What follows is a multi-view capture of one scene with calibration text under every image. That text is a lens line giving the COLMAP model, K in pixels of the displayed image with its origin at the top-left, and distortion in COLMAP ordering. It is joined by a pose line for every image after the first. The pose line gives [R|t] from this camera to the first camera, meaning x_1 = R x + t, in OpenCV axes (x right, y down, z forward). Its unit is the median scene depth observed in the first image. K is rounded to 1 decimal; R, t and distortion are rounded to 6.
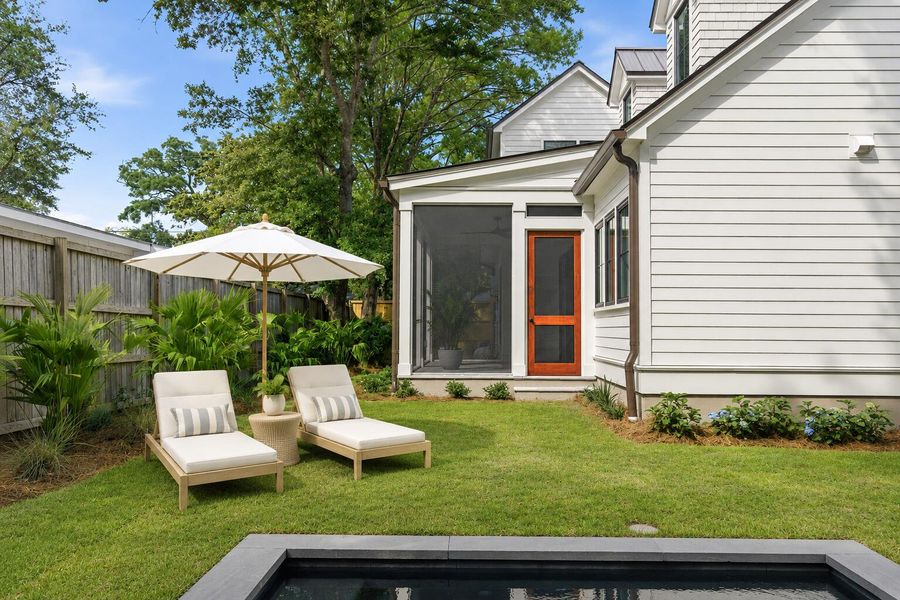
lens RADIAL K [[779.6, 0, 450.0], [0, 779.6, 300.0], [0, 0, 1]] dist [0.001446, 0.003287]
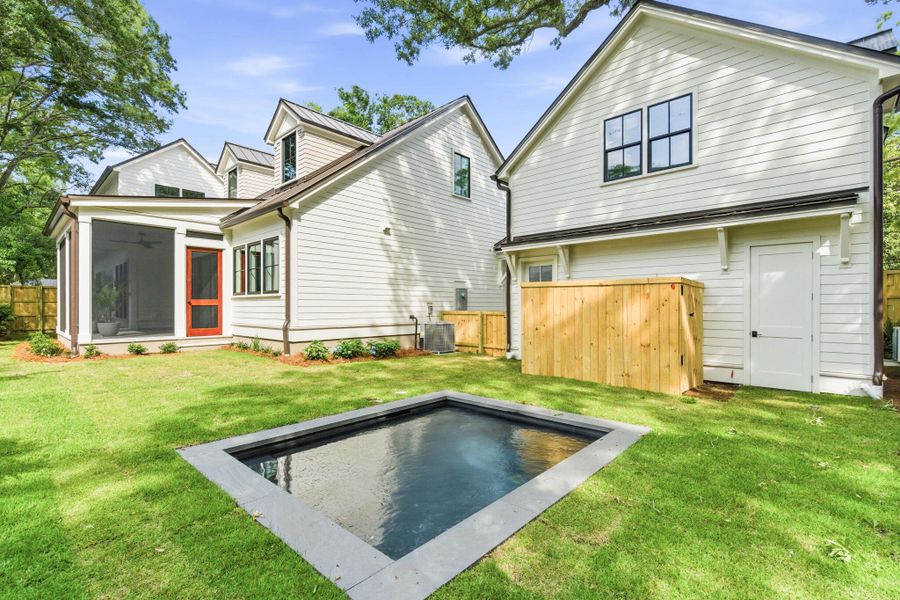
lens RADIAL K [[411.9, 0, 450.5], [0, 411.9, 310.2], [0, 0, 1]] dist [-0.000267, -0.000148]
pose [[0.658105, -0.014296, 0.752791, -0.185493], [-0.024121, 0.998906, 0.040057, -0.005036], [-0.752540, -0.044519, 0.657040, 0.034272]]
